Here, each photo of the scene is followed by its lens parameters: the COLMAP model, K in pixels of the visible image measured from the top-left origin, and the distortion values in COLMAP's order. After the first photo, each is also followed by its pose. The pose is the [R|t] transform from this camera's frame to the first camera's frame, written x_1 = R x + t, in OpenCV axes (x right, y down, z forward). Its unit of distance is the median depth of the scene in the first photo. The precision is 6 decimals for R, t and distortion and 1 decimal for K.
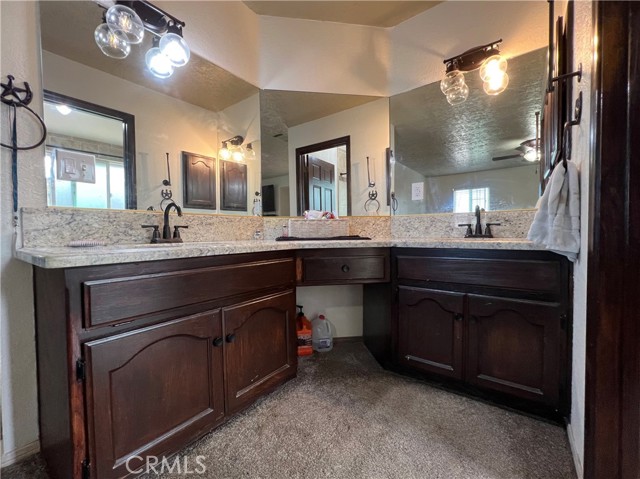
lens RADIAL K [[256.7, 0, 320.0], [0, 256.7, 239.5], [0, 0, 1]] dist [-0.001496, -0.000020]
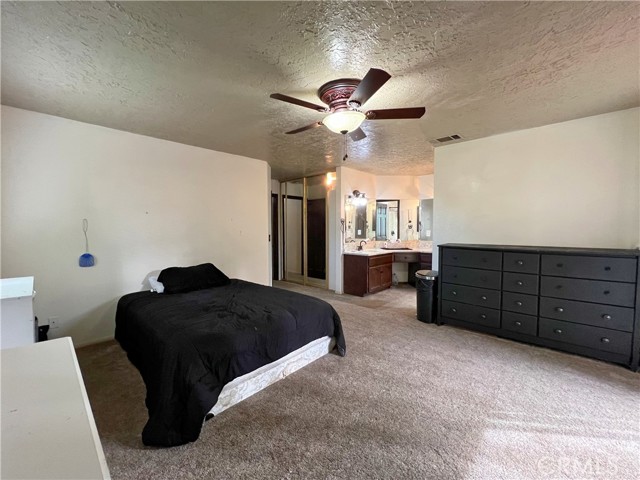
lens RADIAL K [[256.7, 0, 320.0], [0, 256.7, 240.0], [0, 0, 1]] dist [-0.001496, -0.000020]
pose [[0.995973, 0.016193, -0.088177, -0.626194], [-0.013082, 0.999275, 0.035749, -0.203409], [0.088692, -0.034452, 0.995463, -2.150667]]
